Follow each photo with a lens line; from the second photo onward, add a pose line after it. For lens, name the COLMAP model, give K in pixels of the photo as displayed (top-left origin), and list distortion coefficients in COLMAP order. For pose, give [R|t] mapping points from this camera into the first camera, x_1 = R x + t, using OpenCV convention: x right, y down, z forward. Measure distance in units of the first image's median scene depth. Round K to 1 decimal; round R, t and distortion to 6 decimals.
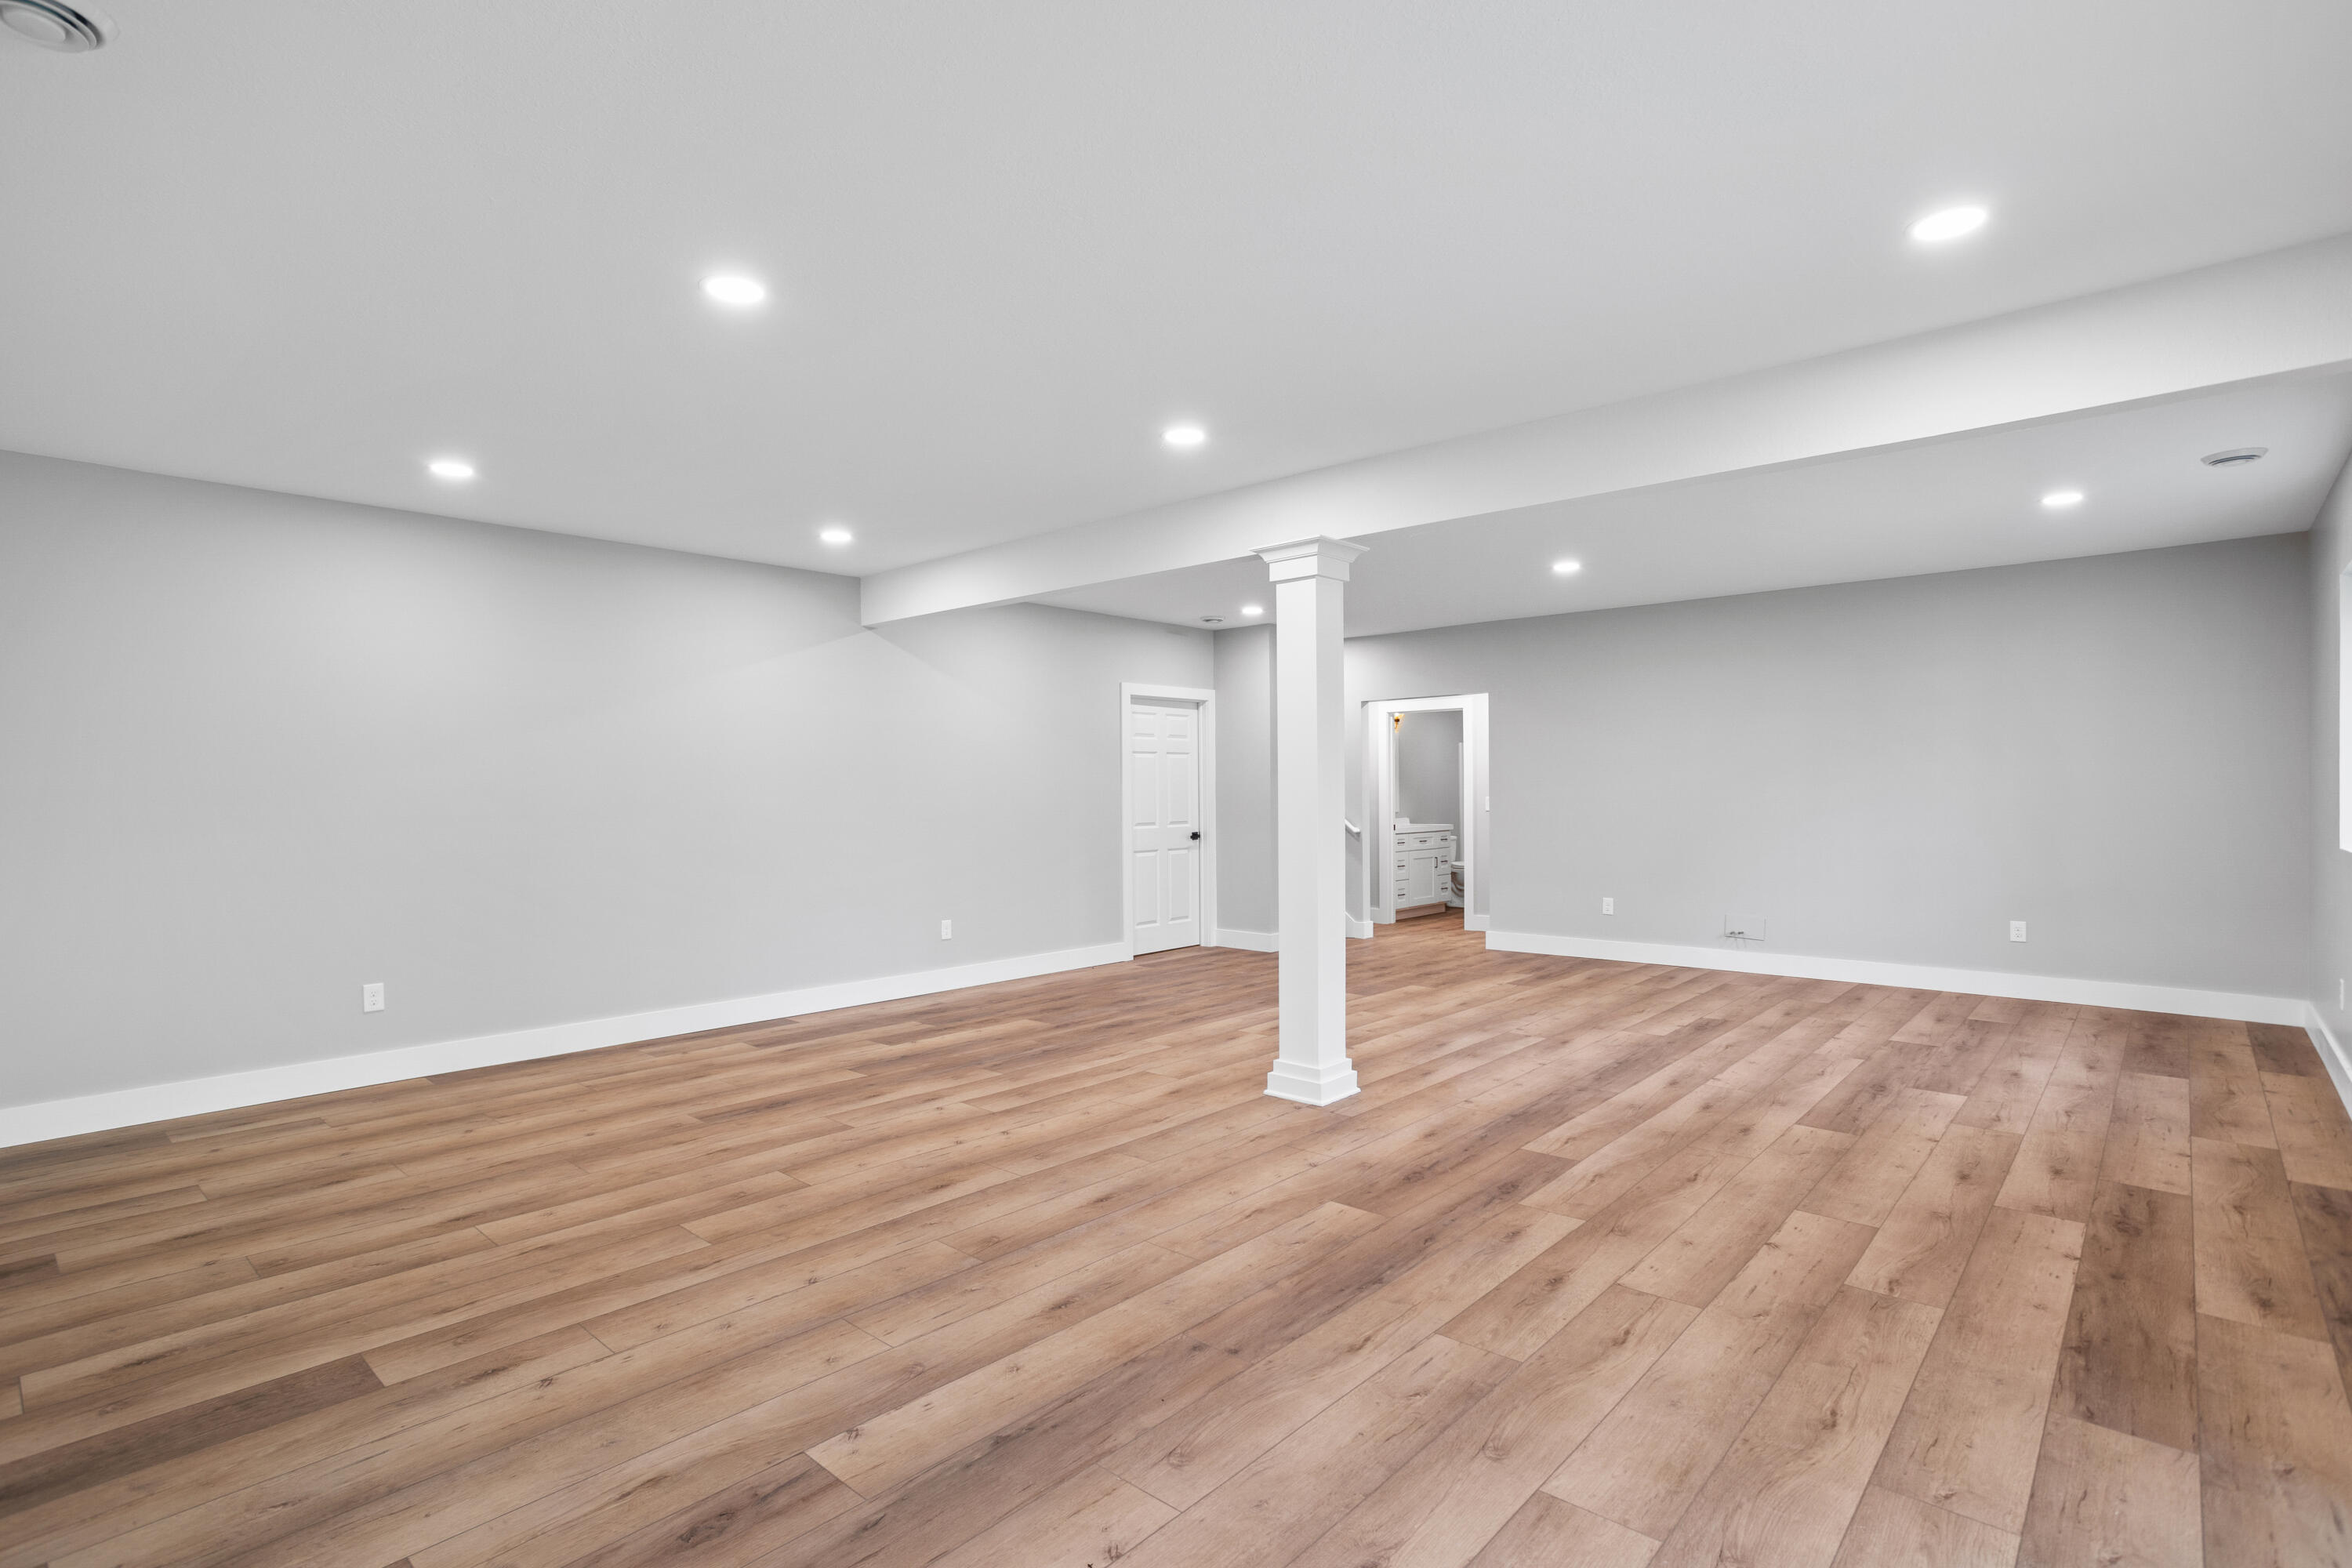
lens RADIAL K [[1128.8, 0, 1175.2], [0, 1128.8, 789.2], [0, 0, 1]] dist [-0.036810, 0.023315]
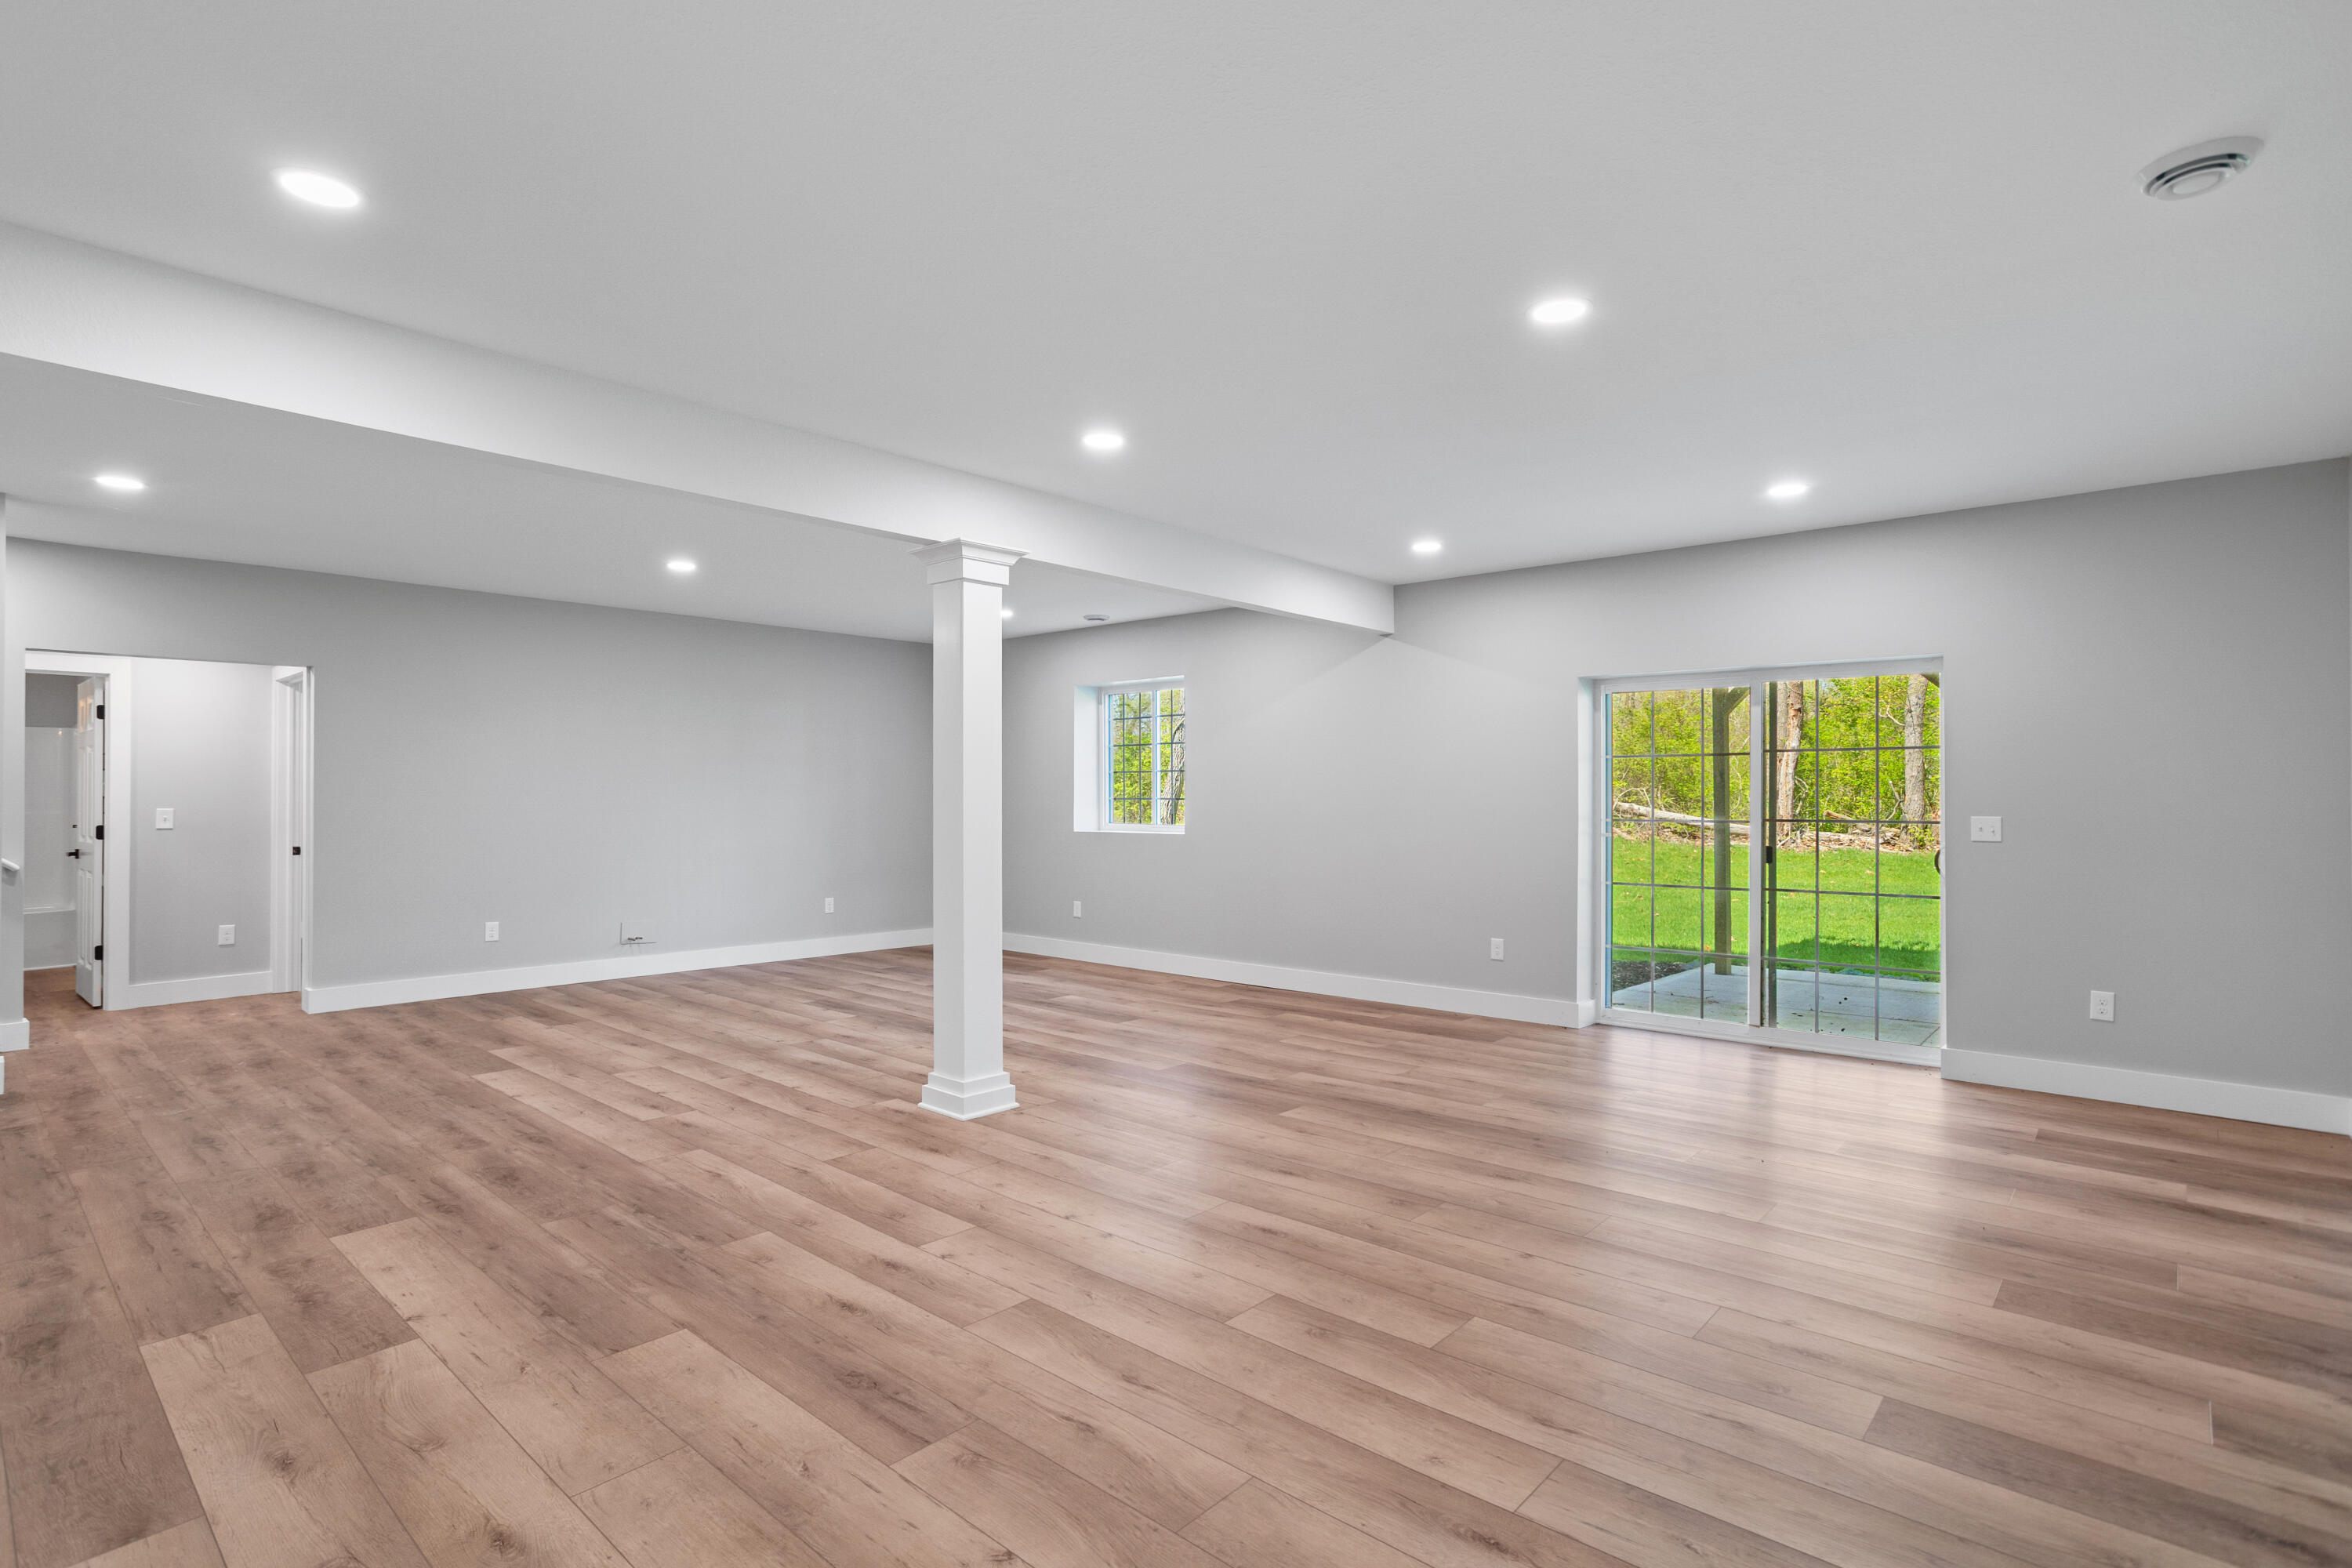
lens RADIAL K [[1128.8, 0, 1175.2], [0, 1128.8, 788.4], [0, 0, 1]] dist [-0.036810, 0.023315]
pose [[-0.001088, 0.015006, 0.999887, -1.197707], [-0.003760, 0.999880, -0.015010, 0.009318], [-0.999992, -0.003776, -0.001032, 1.146155]]
